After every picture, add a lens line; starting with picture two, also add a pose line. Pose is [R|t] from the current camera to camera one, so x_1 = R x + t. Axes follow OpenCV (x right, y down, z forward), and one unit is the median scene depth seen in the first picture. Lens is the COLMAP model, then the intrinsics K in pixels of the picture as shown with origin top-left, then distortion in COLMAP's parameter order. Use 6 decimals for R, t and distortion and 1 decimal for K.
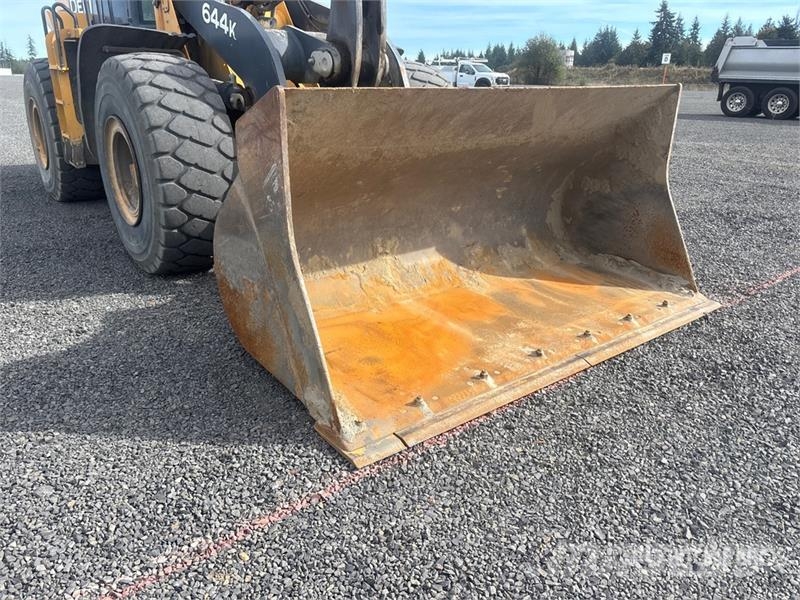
lens RADIAL K [[622.5, 0, 407.6], [0, 622.5, 307.2], [0, 0, 1]] dist [0.041515, -0.023789]
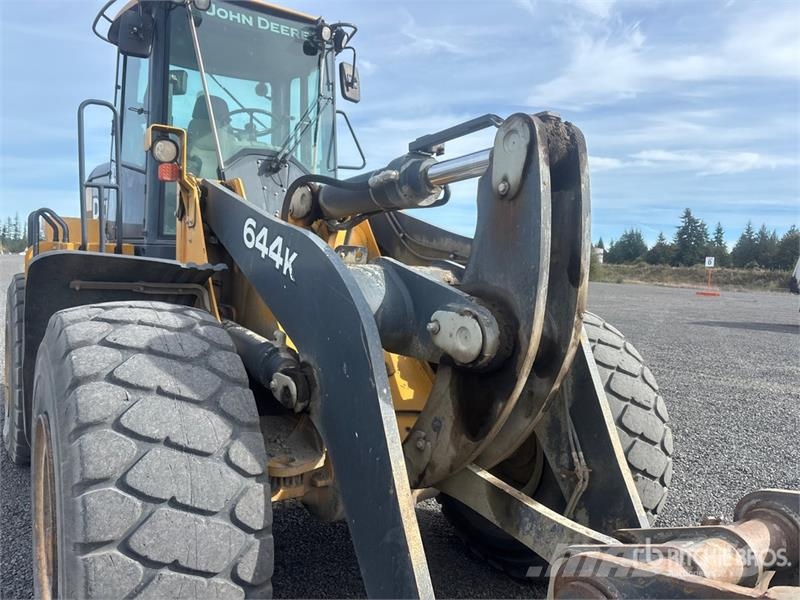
lens RADIAL K [[622.5, 0, 396.9], [0, 622.5, 300.8], [0, 0, 1]] dist [0.041515, -0.023789]
pose [[0.996986, 0.033217, -0.070111, -0.144950], [-0.052266, 0.955426, -0.290568, -0.257856], [0.057334, 0.293357, 0.954282, 0.490911]]
